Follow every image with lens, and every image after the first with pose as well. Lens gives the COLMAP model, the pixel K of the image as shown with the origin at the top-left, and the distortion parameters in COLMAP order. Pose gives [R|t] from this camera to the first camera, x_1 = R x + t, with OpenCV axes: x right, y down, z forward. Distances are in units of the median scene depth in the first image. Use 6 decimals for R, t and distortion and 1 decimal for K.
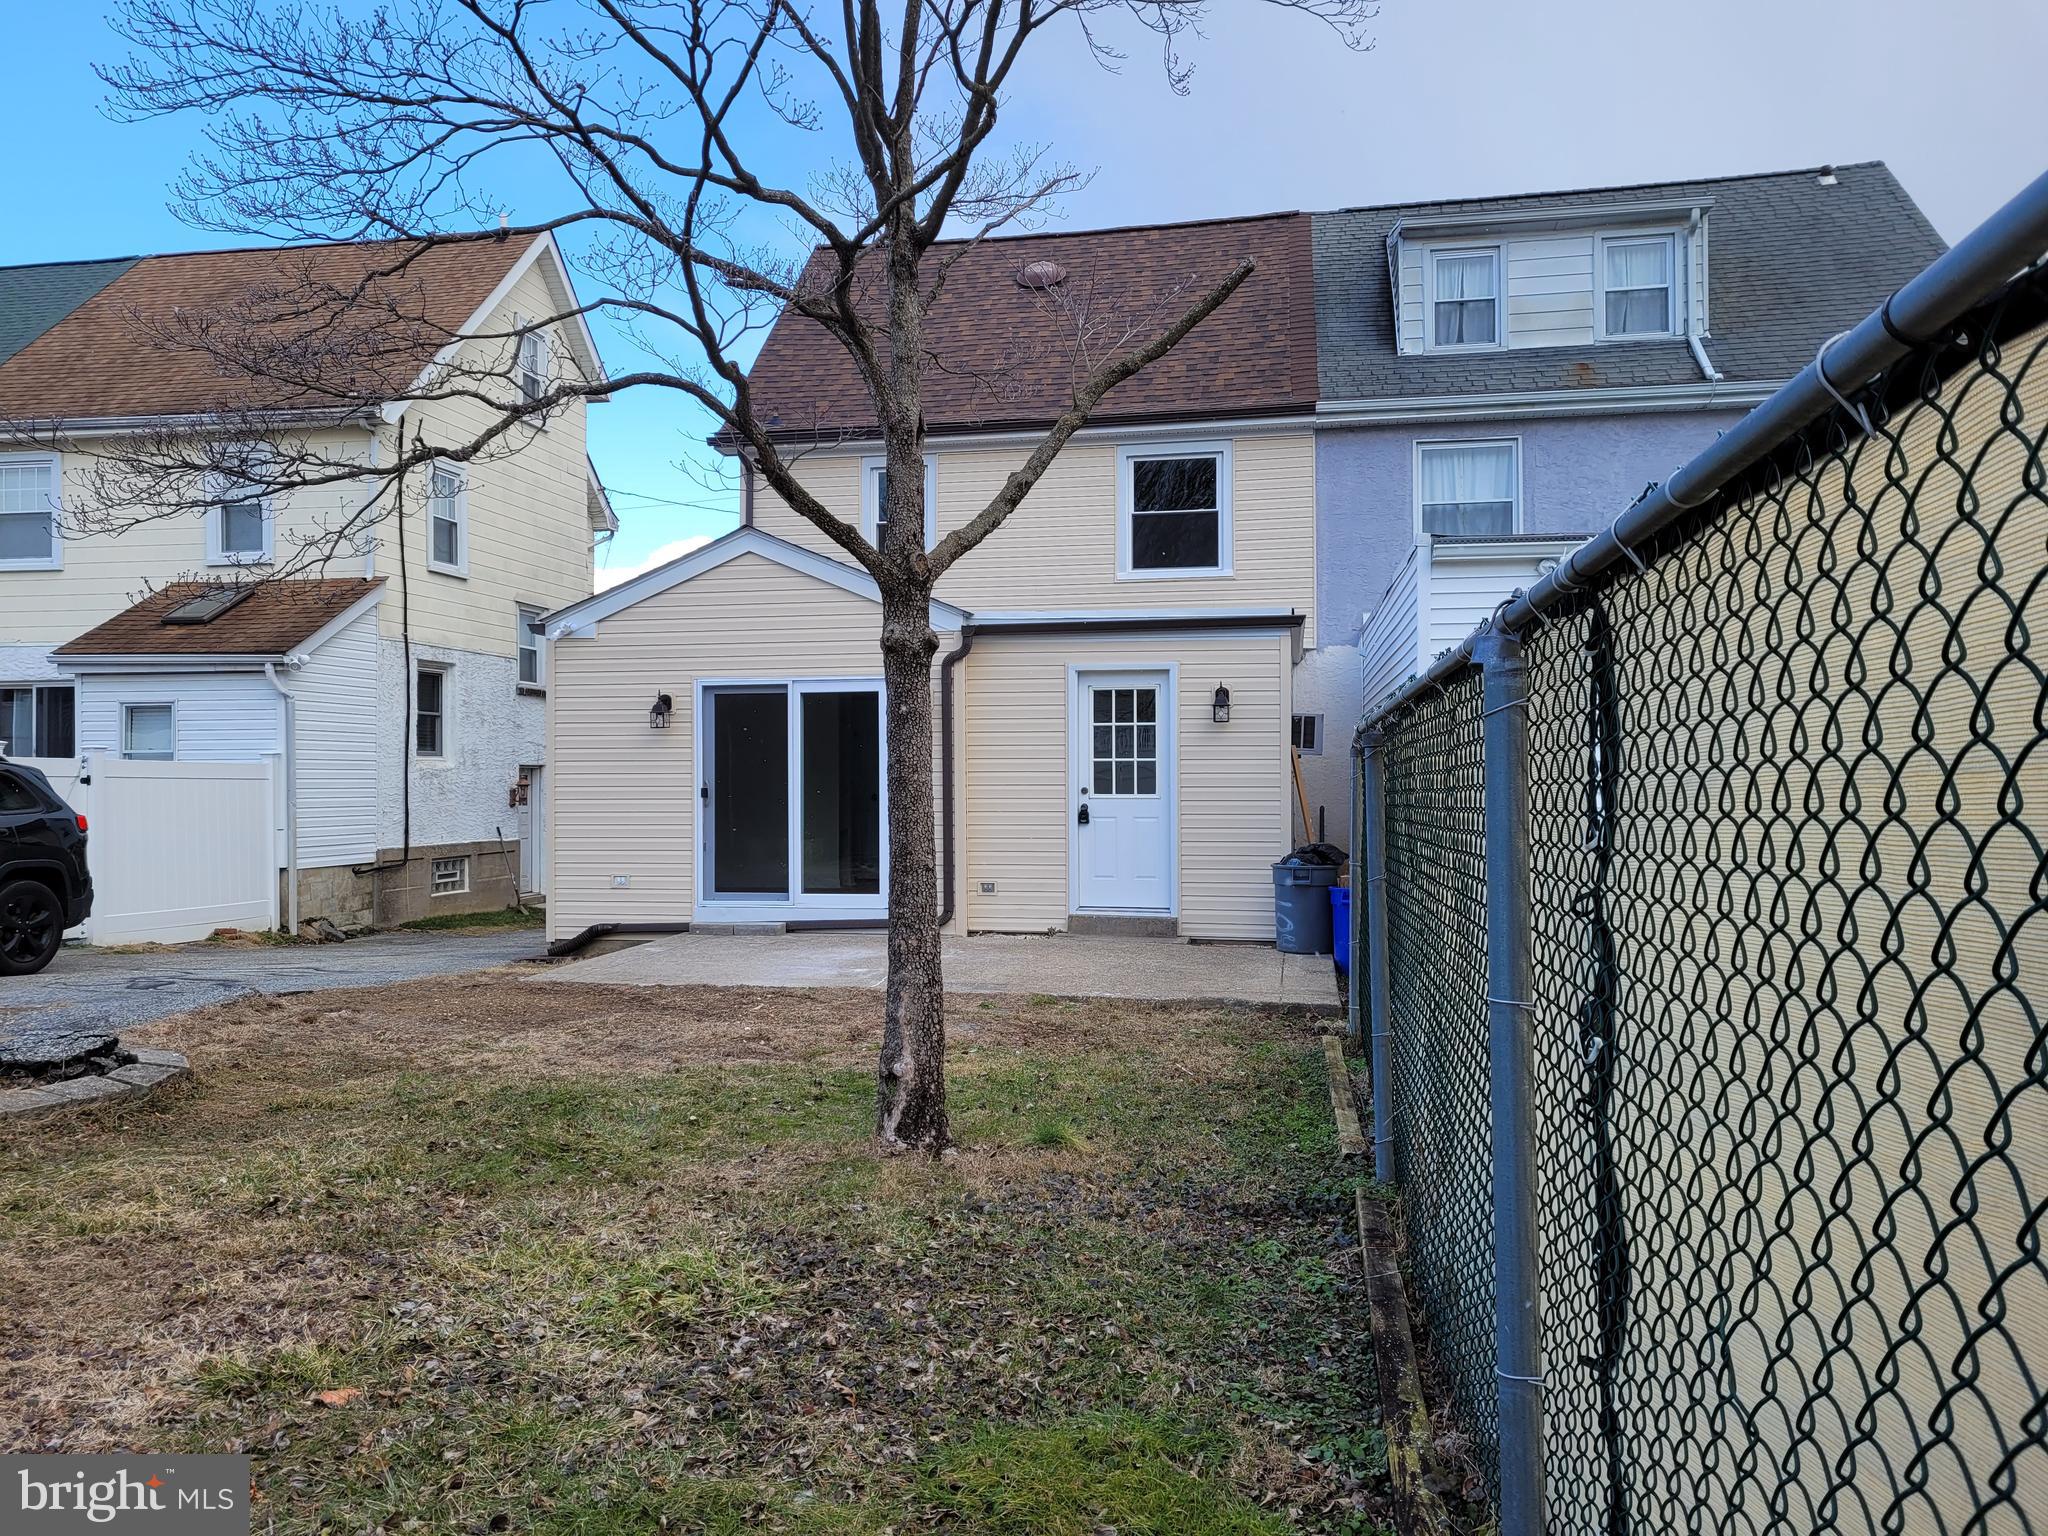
lens RADIAL K [[1541.3, 0, 1024.0], [0, 1541.3, 768.0], [0, 0, 1]] dist [0.024252, -0.001741]
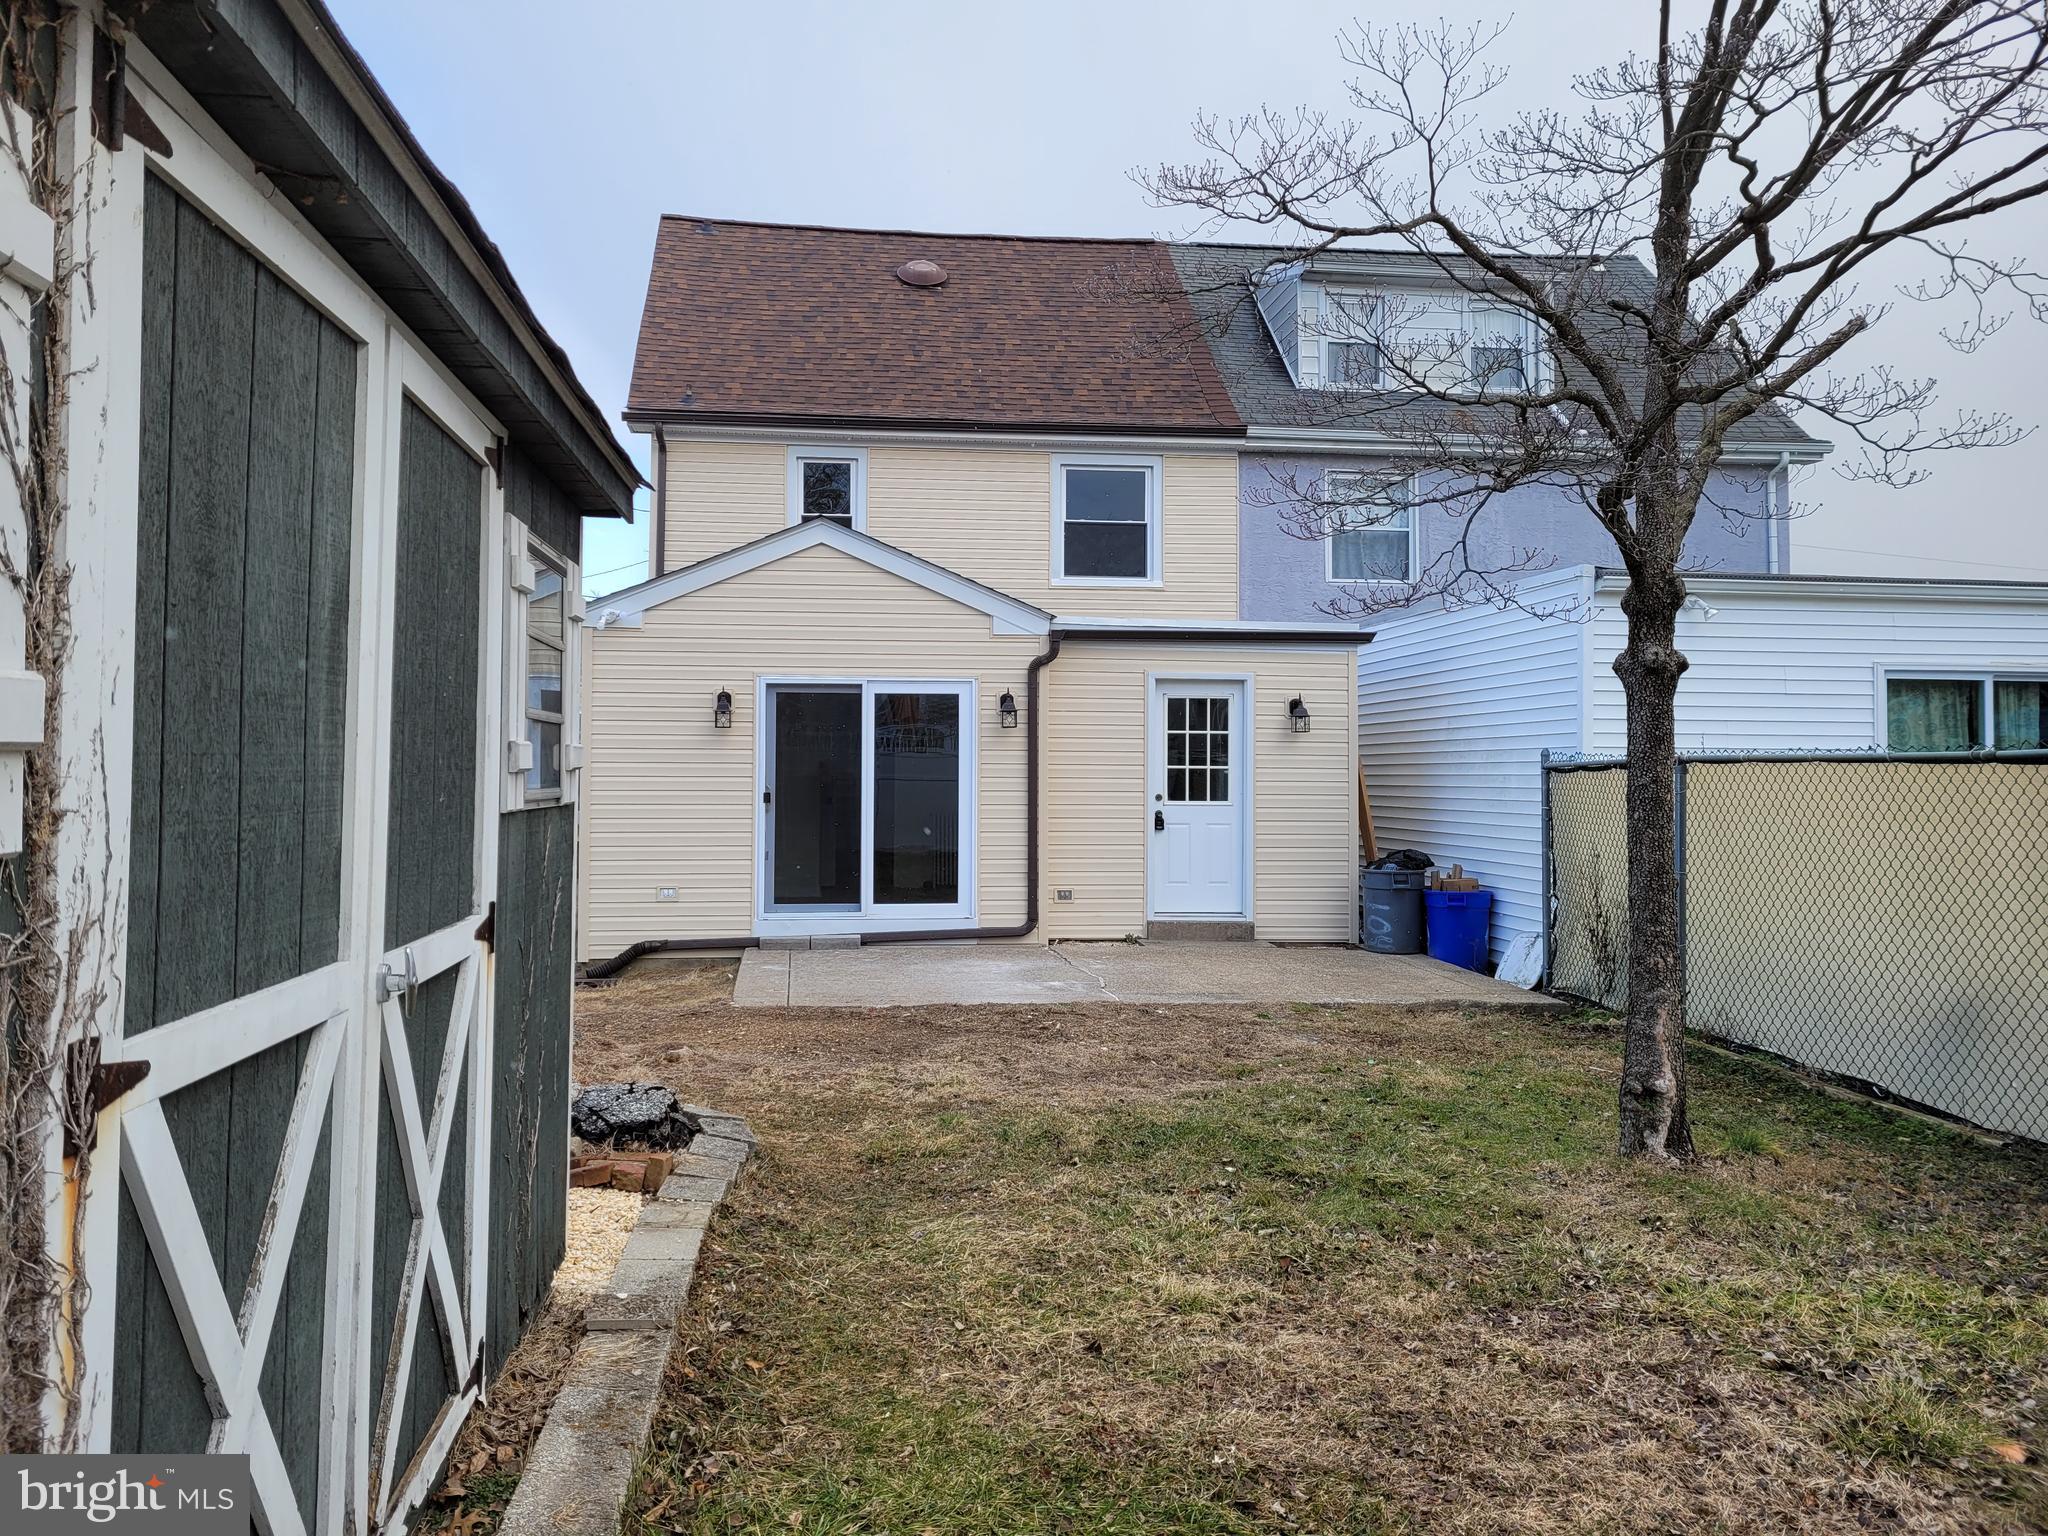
lens RADIAL K [[1517.9, 0, 1024.0], [0, 1517.9, 768.0], [0, 0, 1]] dist [-0.001131, 0.001018]
pose [[0.953380, 0.009713, 0.301615, -0.343701], [-0.010173, 0.999948, -0.000046, -0.003691], [-0.301600, -0.003024, 0.953430, 0.078924]]
